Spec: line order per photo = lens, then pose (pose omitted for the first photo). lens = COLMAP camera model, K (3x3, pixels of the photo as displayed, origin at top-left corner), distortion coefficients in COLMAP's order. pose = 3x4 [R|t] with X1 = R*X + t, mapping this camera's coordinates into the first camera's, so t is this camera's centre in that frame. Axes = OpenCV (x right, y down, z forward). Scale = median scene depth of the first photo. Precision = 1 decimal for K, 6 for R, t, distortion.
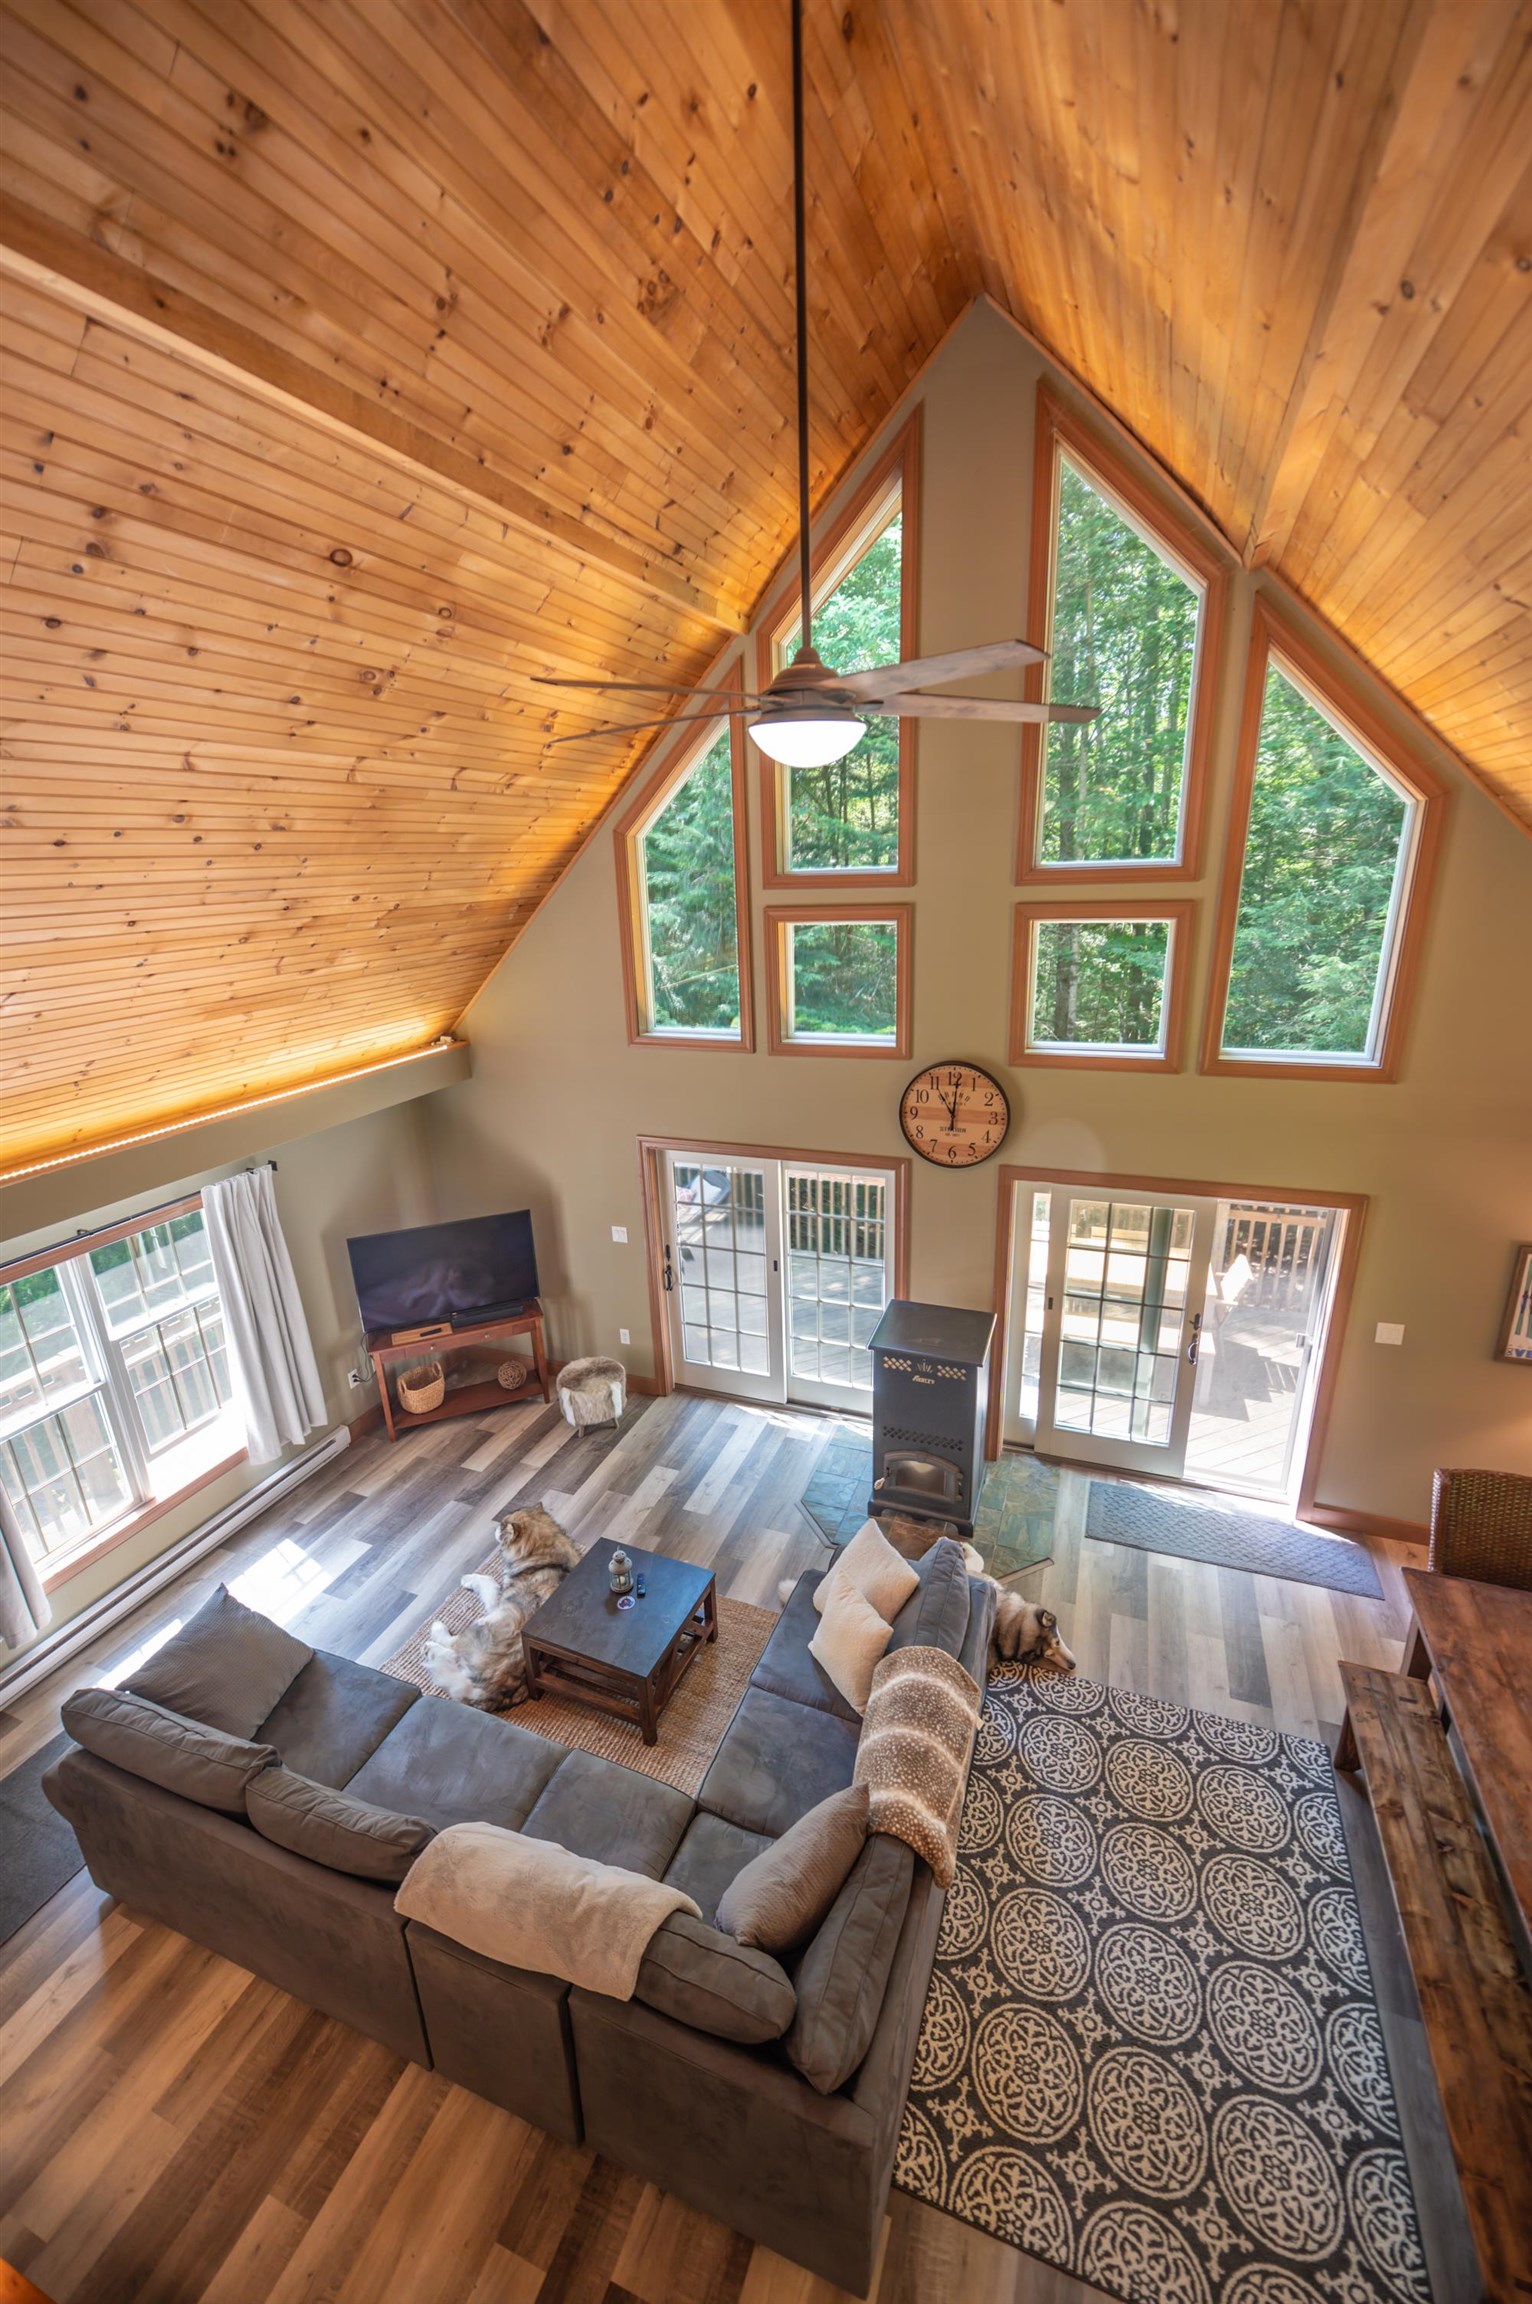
lens RADIAL K [[914.9, 0, 759.6], [0, 914.9, 1155.9], [0, 0, 1]] dist [-0.009884, 0.000009]
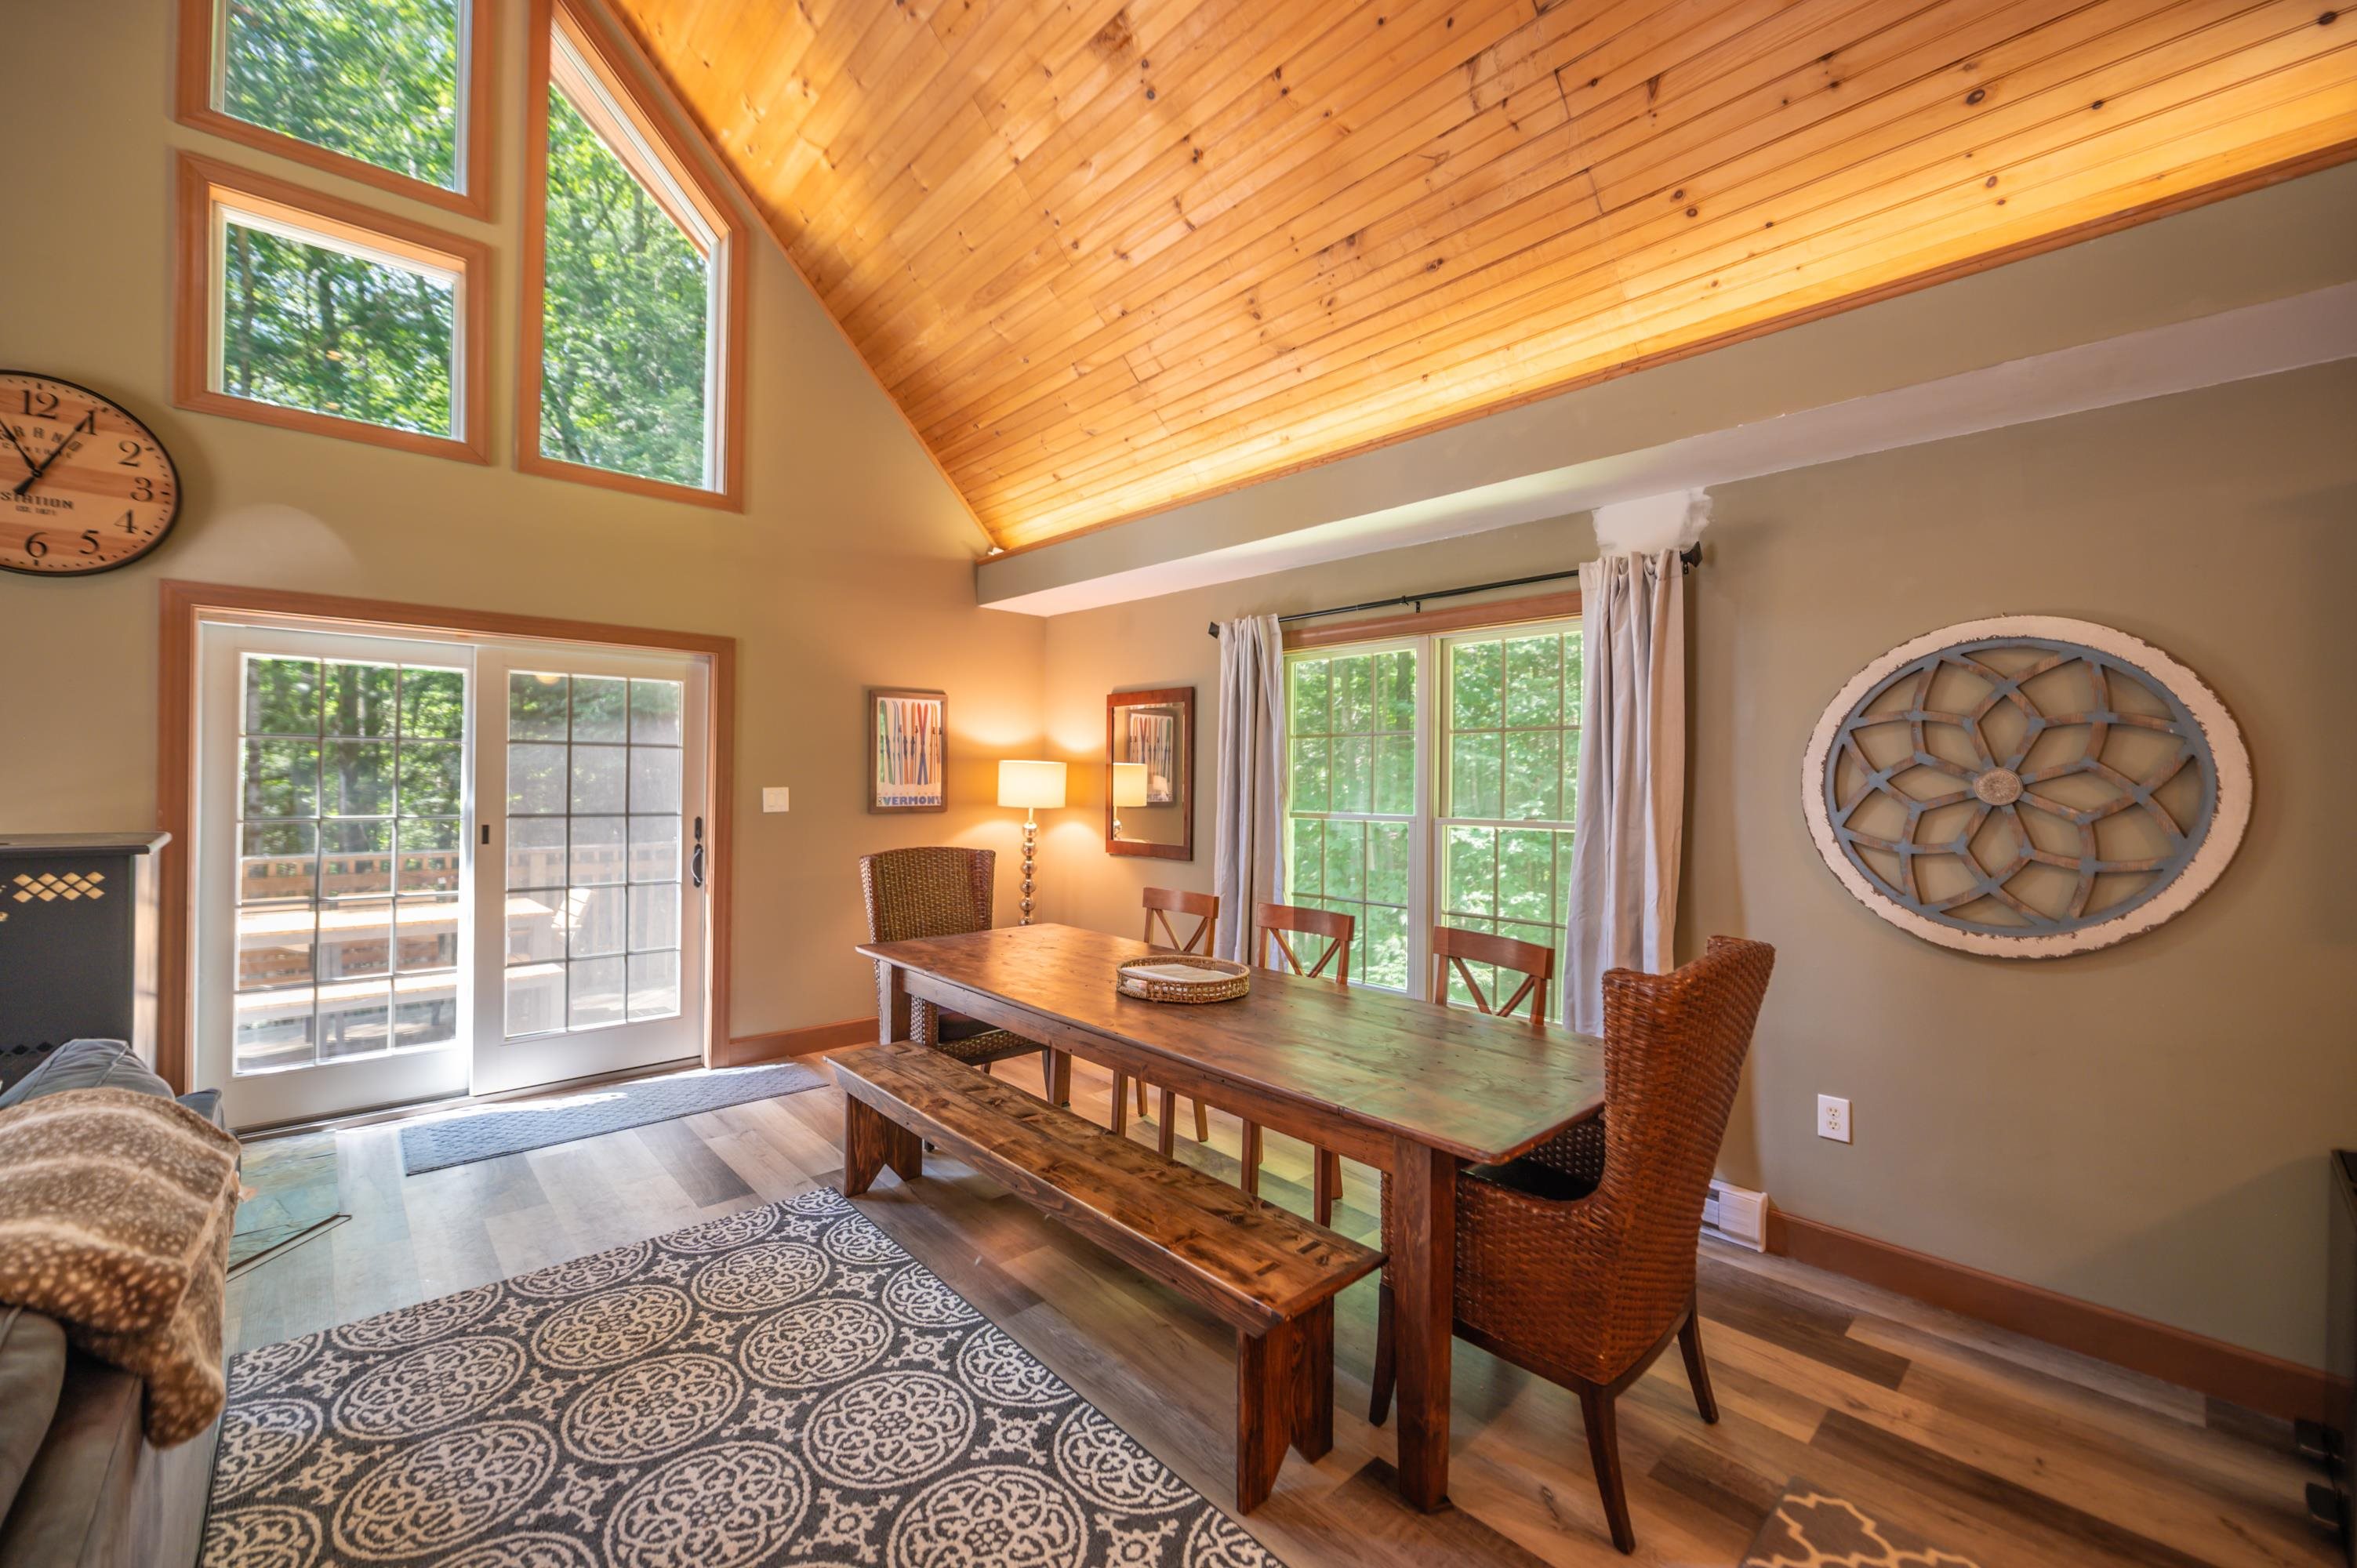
lens RADIAL K [[934.4, 0, 1172.2], [0, 934.4, 777.5], [0, 0, 1]] dist [-0.008149, -0.000179]
pose [[0.437959, 0.040902, 0.898064, 0.020908], [0.249783, 0.954094, -0.165265, 0.385307], [-0.863598, 0.296700, 0.407637, 0.240679]]
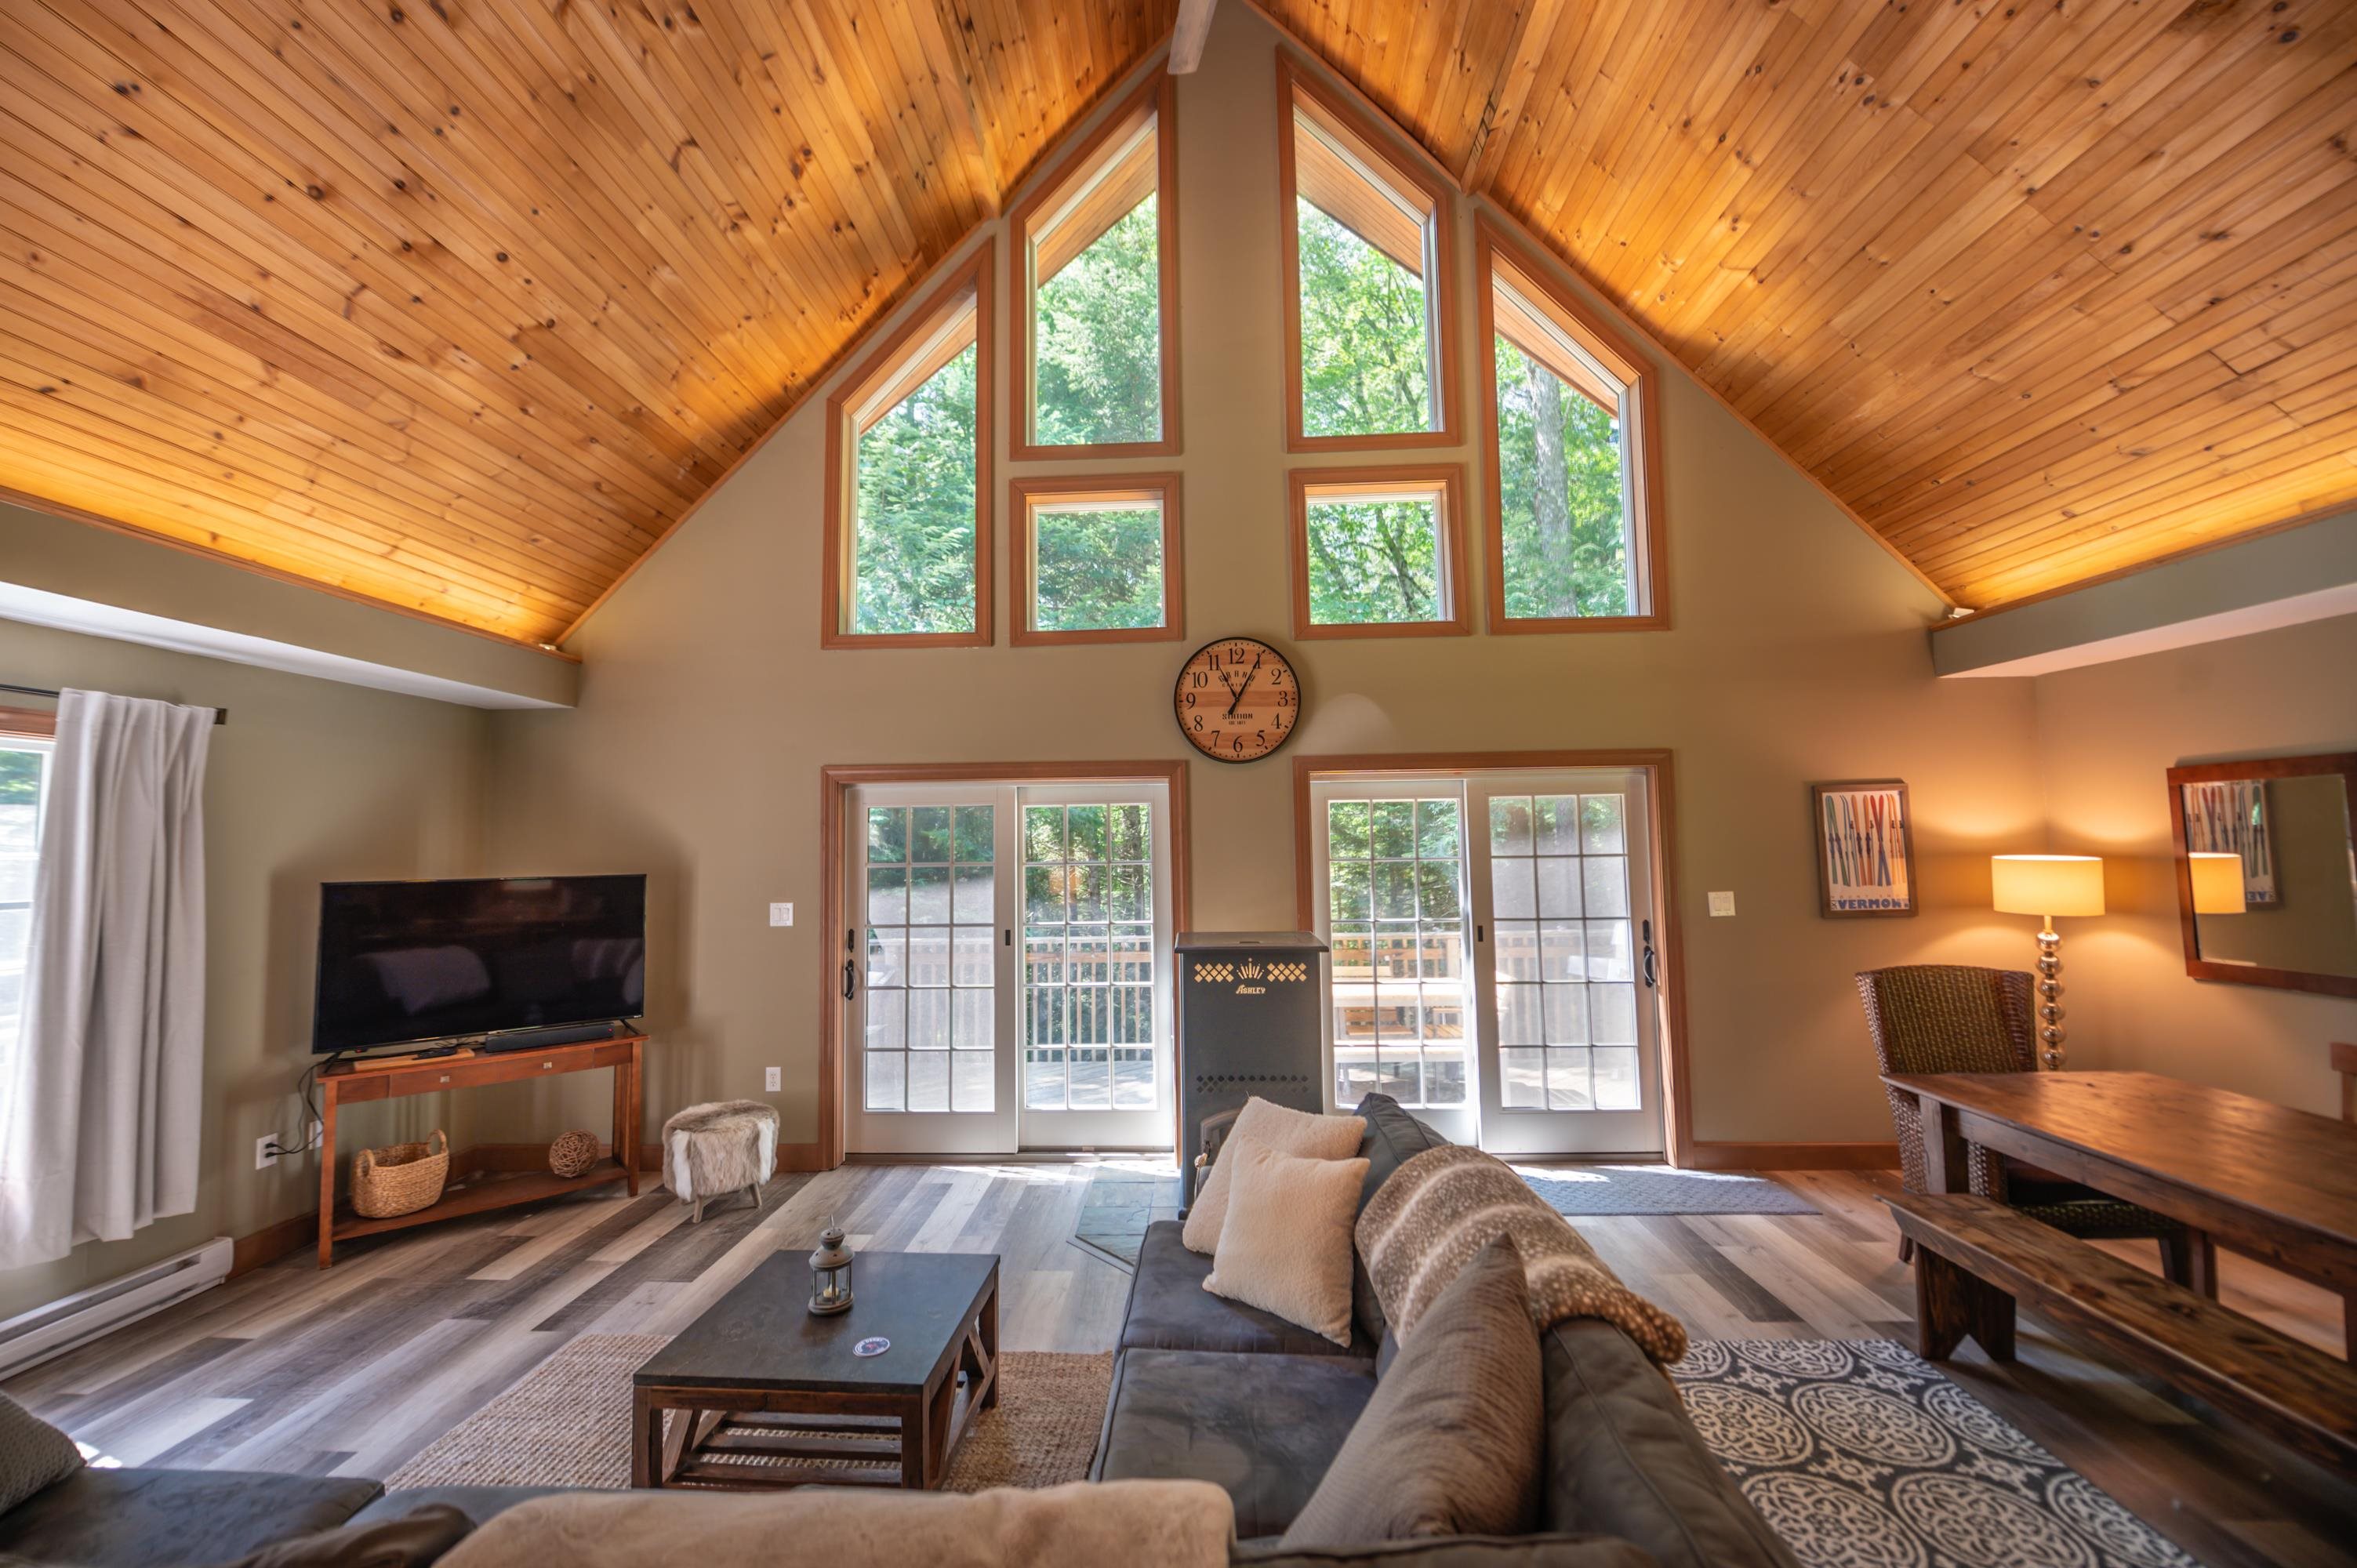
lens RADIAL K [[935.9, 0, 1167.2], [0, 935.9, 779.1], [0, 0, 1]] dist [-0.009884, 0.000009]
pose [[0.946517, 0.042580, 0.319833, -0.127706], [0.083064, 0.925687, -0.369058, 0.341206], [-0.311780, 0.375886, 0.872641, 0.276484]]
